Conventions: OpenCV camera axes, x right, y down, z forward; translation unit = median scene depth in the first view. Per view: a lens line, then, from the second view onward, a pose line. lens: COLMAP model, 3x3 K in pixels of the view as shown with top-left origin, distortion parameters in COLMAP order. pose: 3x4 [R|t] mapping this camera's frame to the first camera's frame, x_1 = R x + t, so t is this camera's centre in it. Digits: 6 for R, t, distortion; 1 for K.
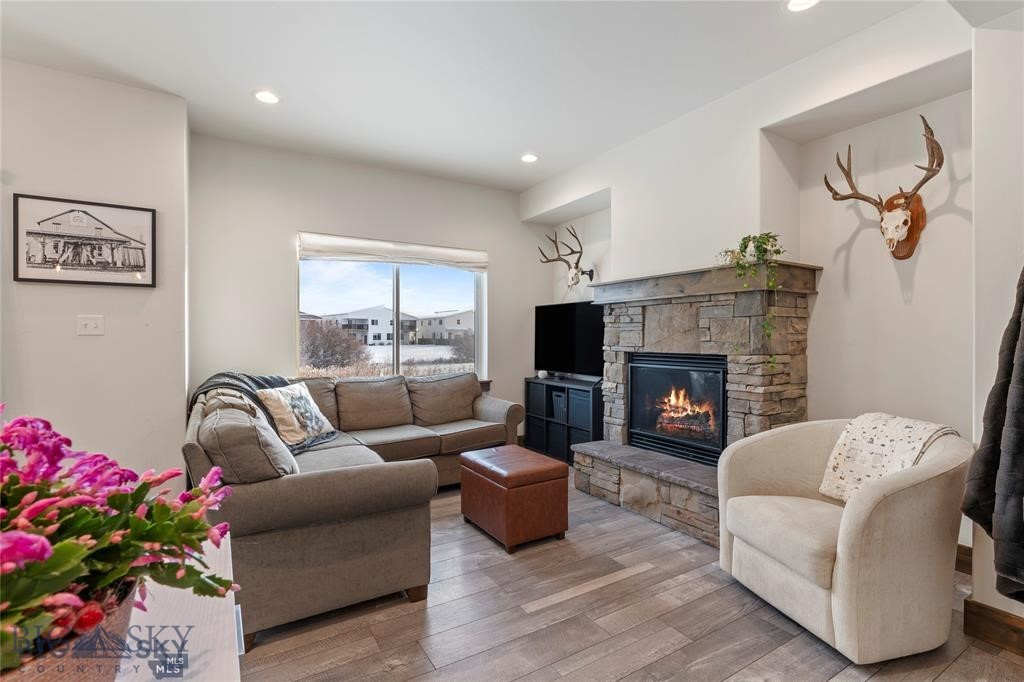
lens RADIAL K [[476.5, 0, 512.0], [0, 476.5, 341.0], [0, 0, 1]] dist [-0.009780, 0.000117]
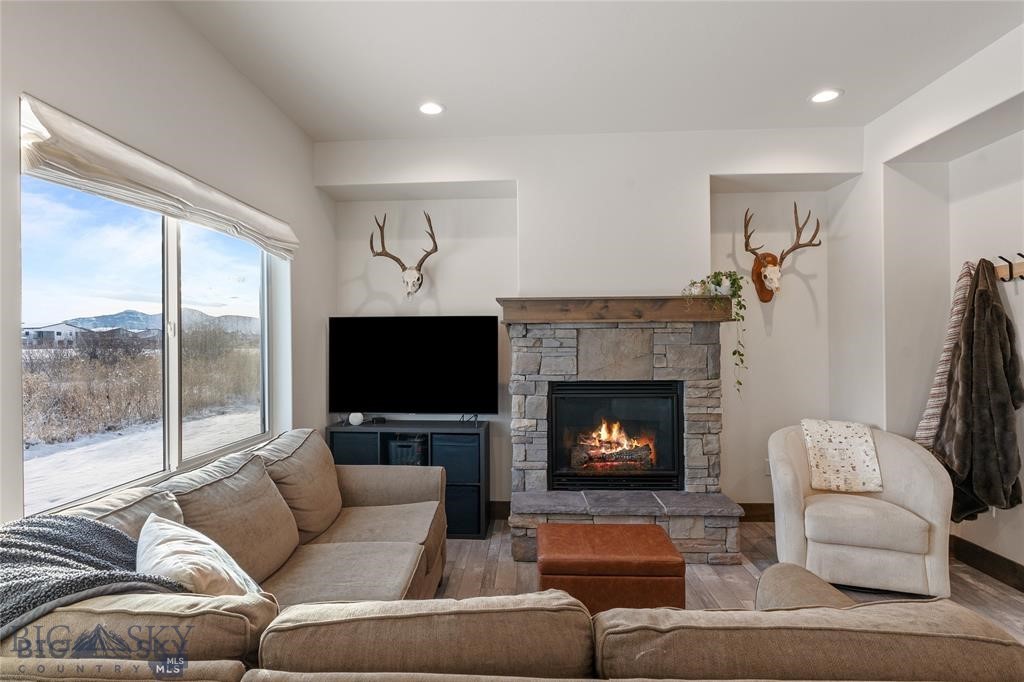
lens RADIAL K [[458.3, 0, 510.8], [0, 458.3, 373.6], [0, 0, 1]] dist [-0.000126, 0.000174]
pose [[0.560607, -0.002271, 0.828079, -0.497615], [0.009365, 0.999950, -0.003597, 0.011796], [-0.828029, 0.009771, 0.560600, 0.623386]]
